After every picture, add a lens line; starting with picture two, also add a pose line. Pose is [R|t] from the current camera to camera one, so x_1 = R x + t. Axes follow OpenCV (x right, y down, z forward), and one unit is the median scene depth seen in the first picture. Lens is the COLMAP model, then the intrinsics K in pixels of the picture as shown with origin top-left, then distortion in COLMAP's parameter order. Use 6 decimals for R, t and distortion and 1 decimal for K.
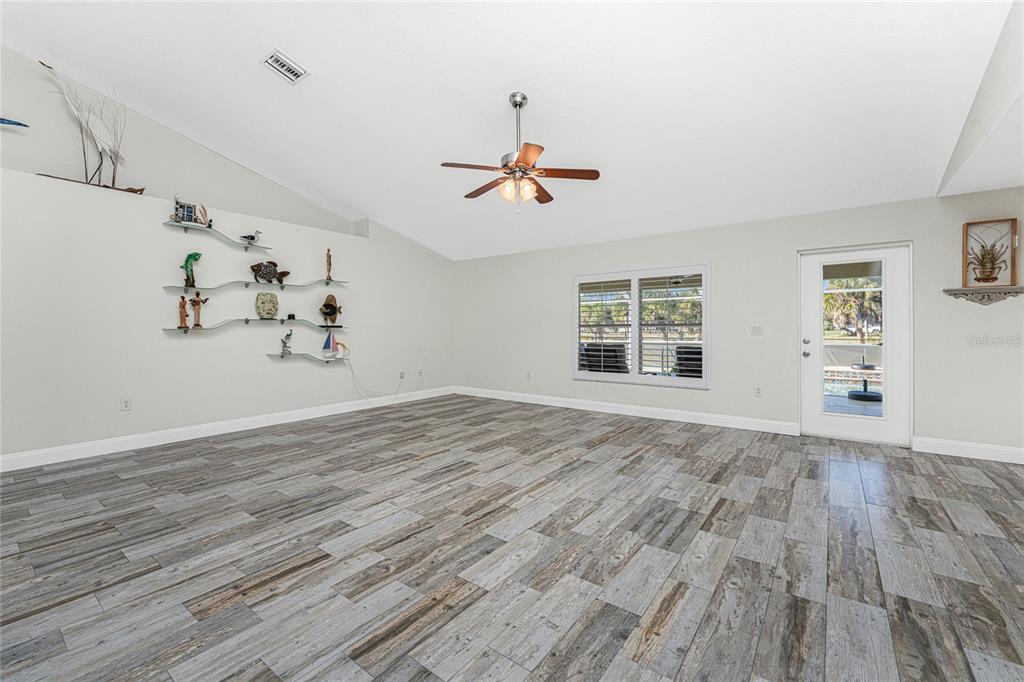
lens RADIAL K [[430.9, 0, 512.0], [0, 430.9, 311.1], [0, 0, 1]] dist [0.004331, 0.000206]
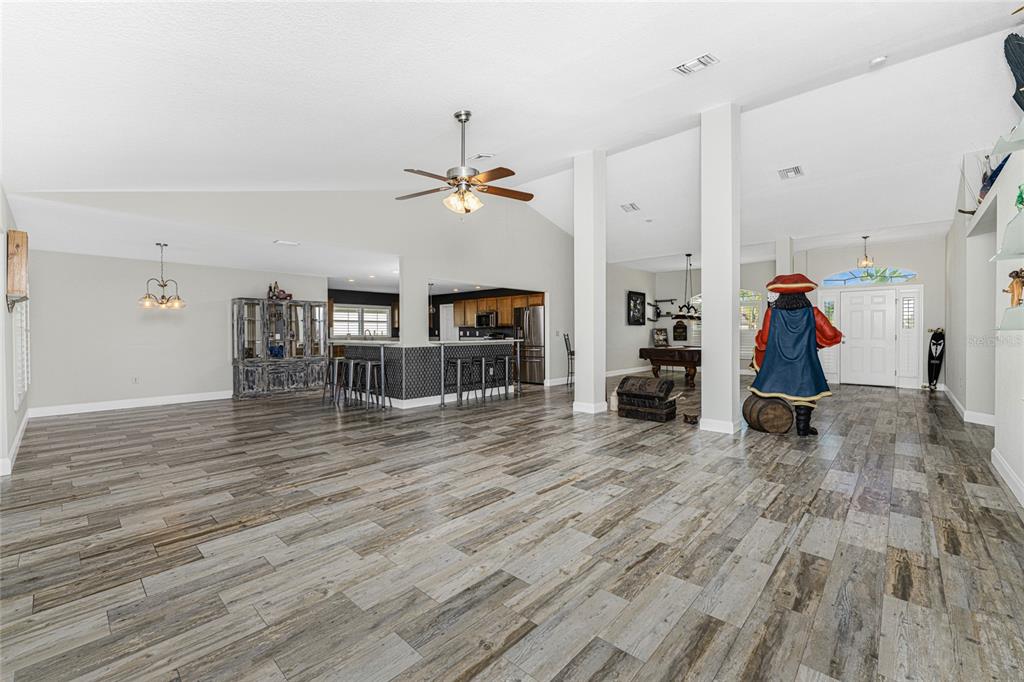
lens RADIAL K [[418.5, 0, 509.3], [0, 418.5, 339.2], [0, 0, 1]] dist [0.000745, 0.000016]
pose [[-0.994109, 0.005034, 0.108271, -0.198888], [0.002185, 0.999649, -0.026414, 0.081717], [-0.108366, -0.026022, -0.993770, 1.963059]]
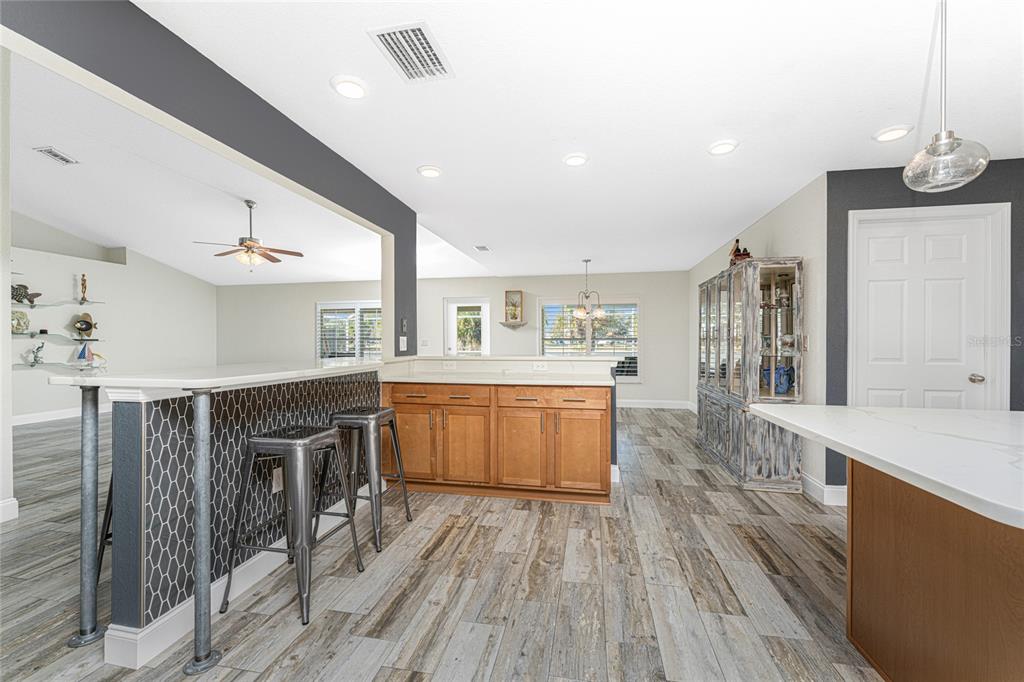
lens RADIAL K [[418.5, 0, 509.3], [0, 418.5, 339.2], [0, 0, 1]] dist [0.000745, 0.000016]
pose [[0.901768, 0.002960, 0.432210, 0.210353], [-0.018326, 0.999339, 0.031392, -0.037947], [-0.431832, -0.036229, 0.901226, -0.870247]]
